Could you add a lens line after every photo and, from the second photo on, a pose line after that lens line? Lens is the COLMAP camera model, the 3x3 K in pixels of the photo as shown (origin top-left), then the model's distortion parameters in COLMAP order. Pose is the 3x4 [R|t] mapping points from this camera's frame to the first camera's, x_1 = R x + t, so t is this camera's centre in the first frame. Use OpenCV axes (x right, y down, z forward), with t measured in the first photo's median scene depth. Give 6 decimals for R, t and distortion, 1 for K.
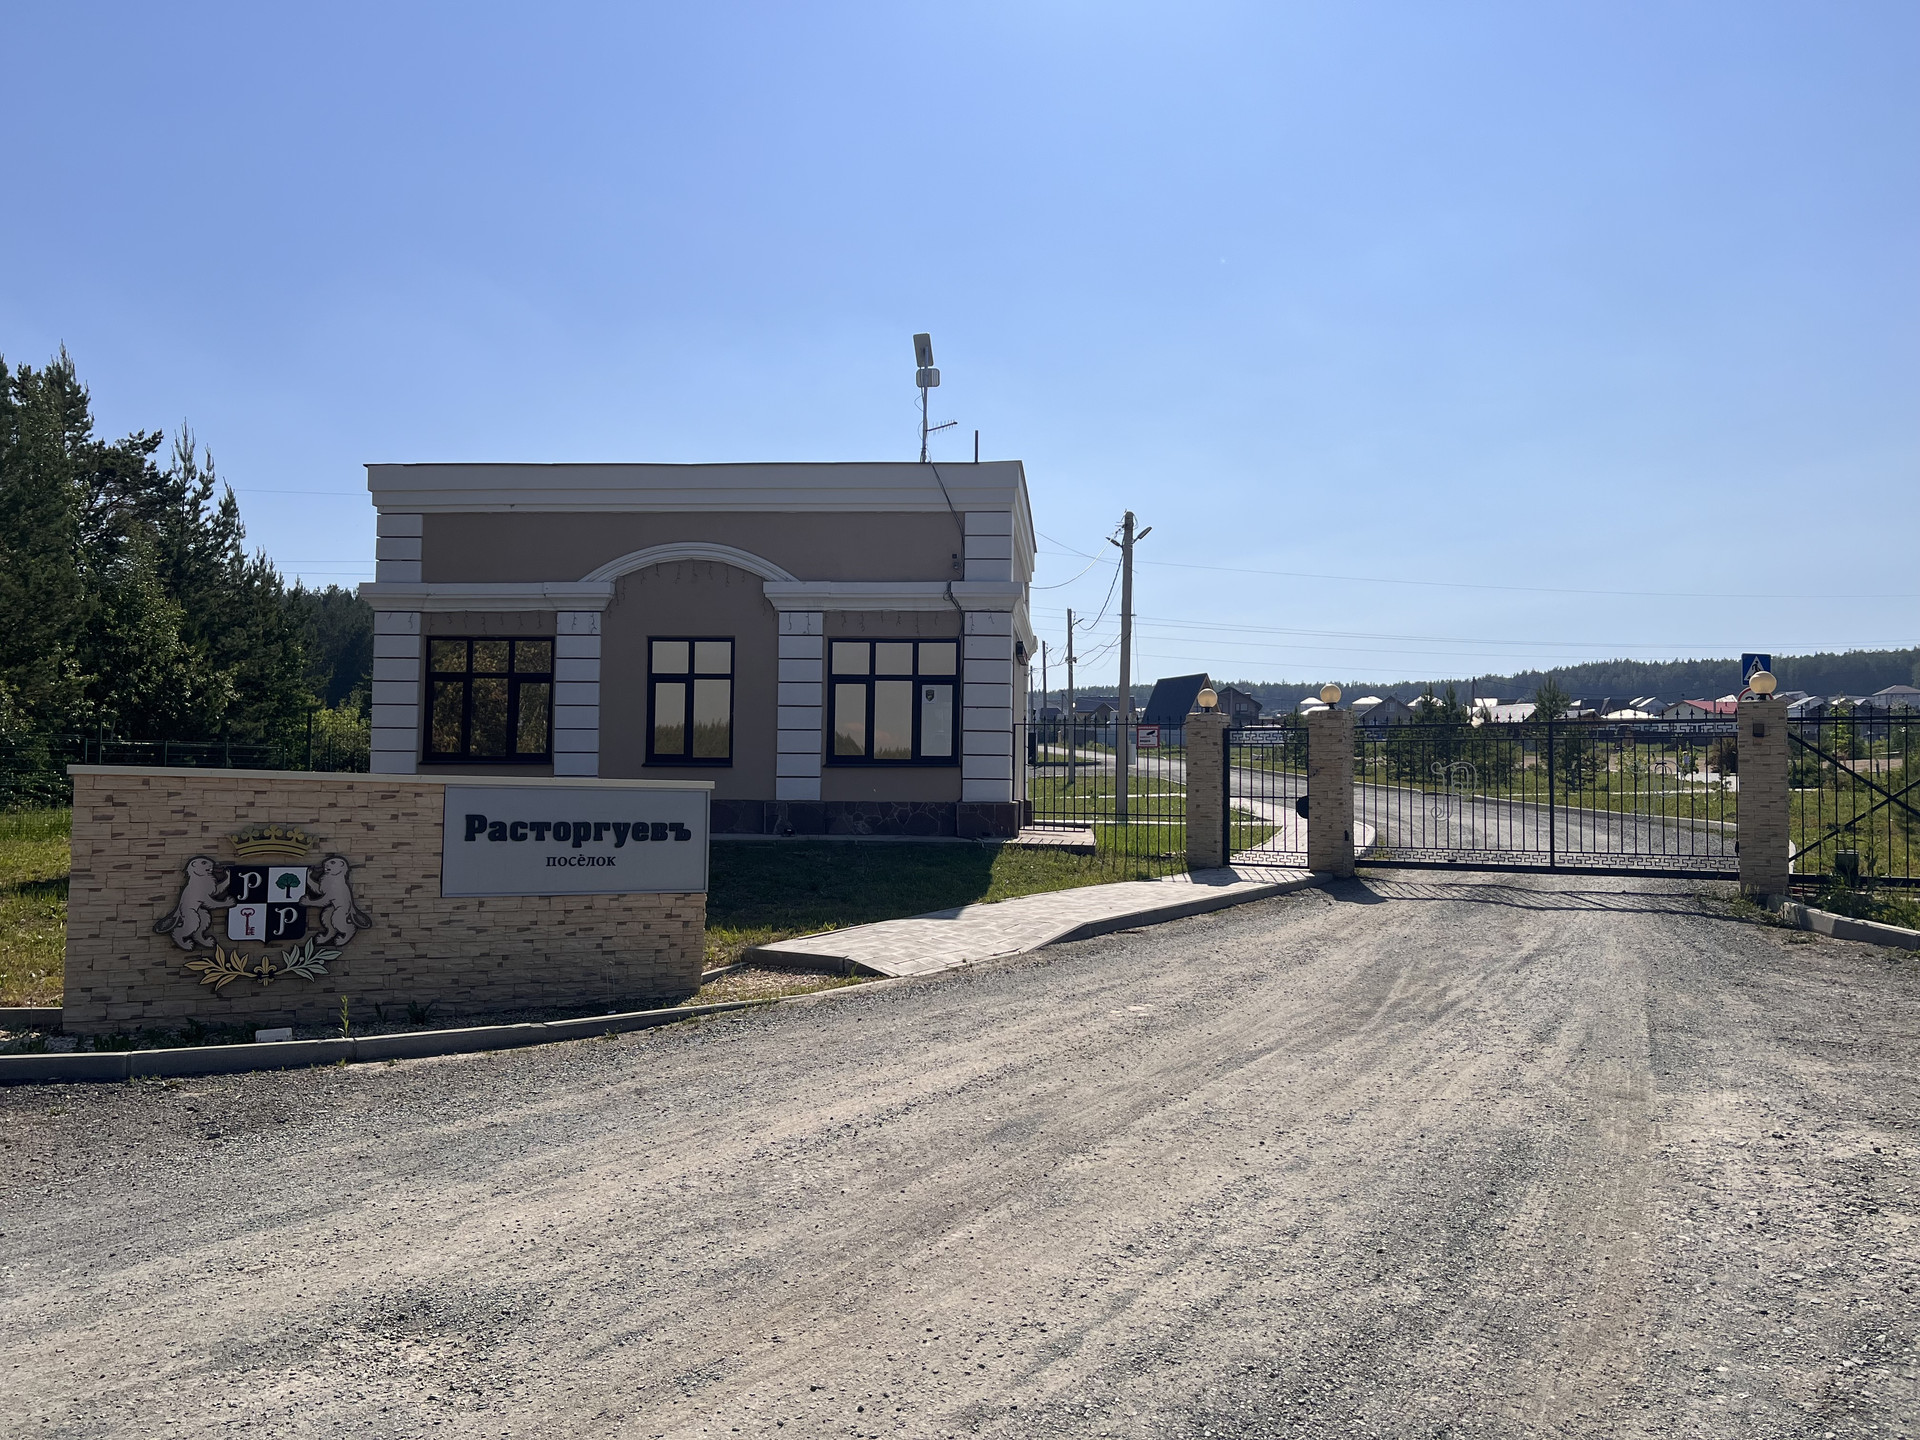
lens RADIAL K [[1428.2, 0, 960.8], [0, 1428.2, 749.3], [0, 0, 1]] dist [0.067847, -0.116790]
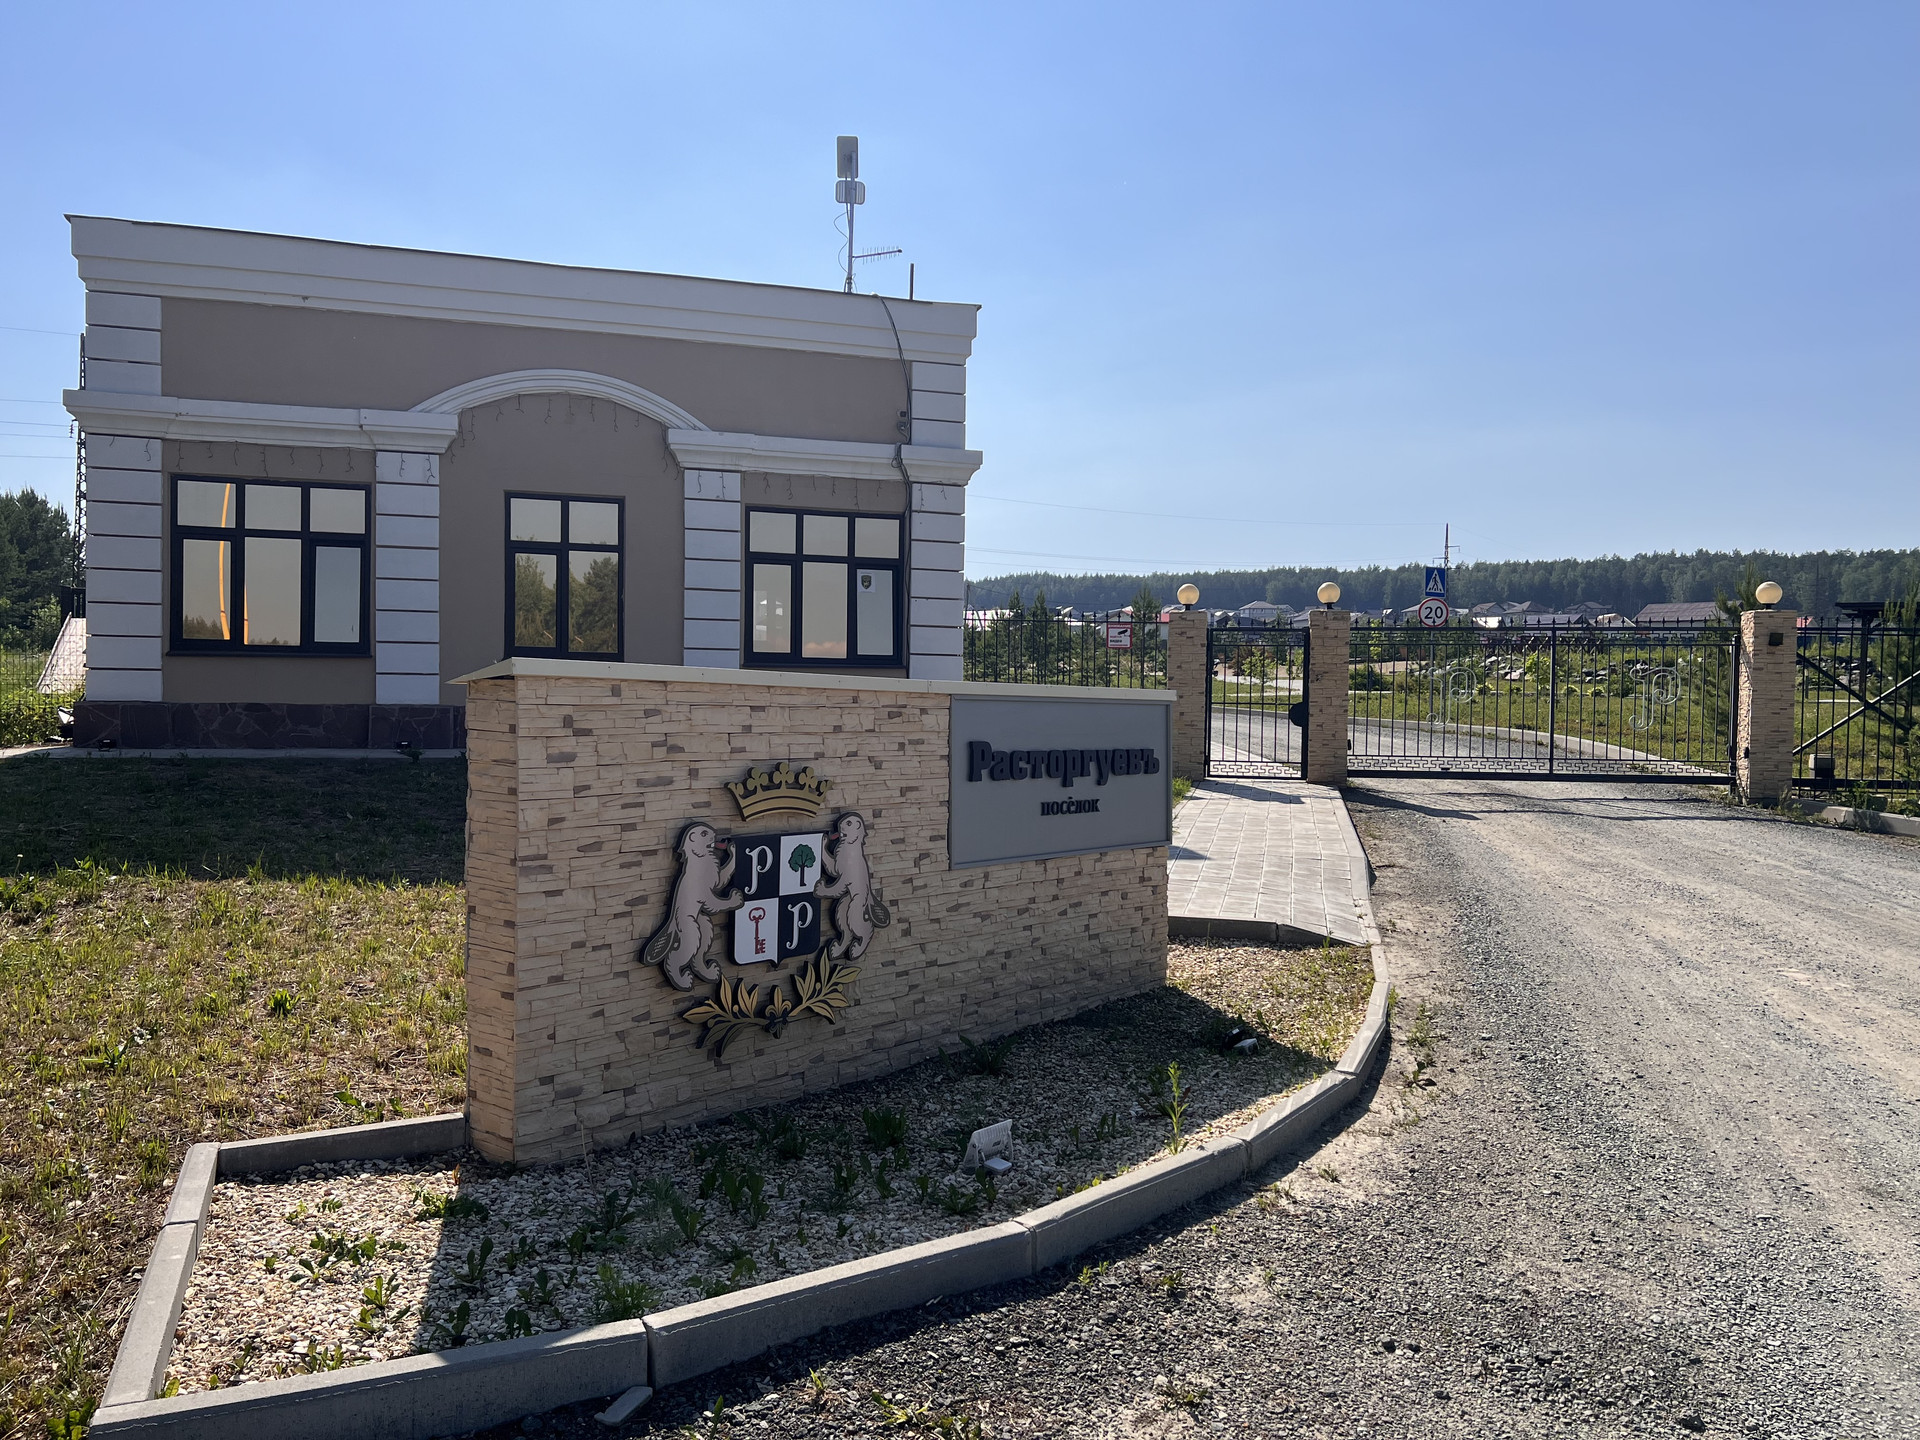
lens RADIAL K [[1428.2, 0, 960.8], [0, 1428.2, 749.3], [0, 0, 1]] dist [0.067847, -0.116790]
pose [[0.926272, -0.012421, 0.376650, -0.585959], [-0.014069, 0.997620, 0.067499, 0.005776], [-0.376592, -0.067822, 0.923893, 0.405492]]
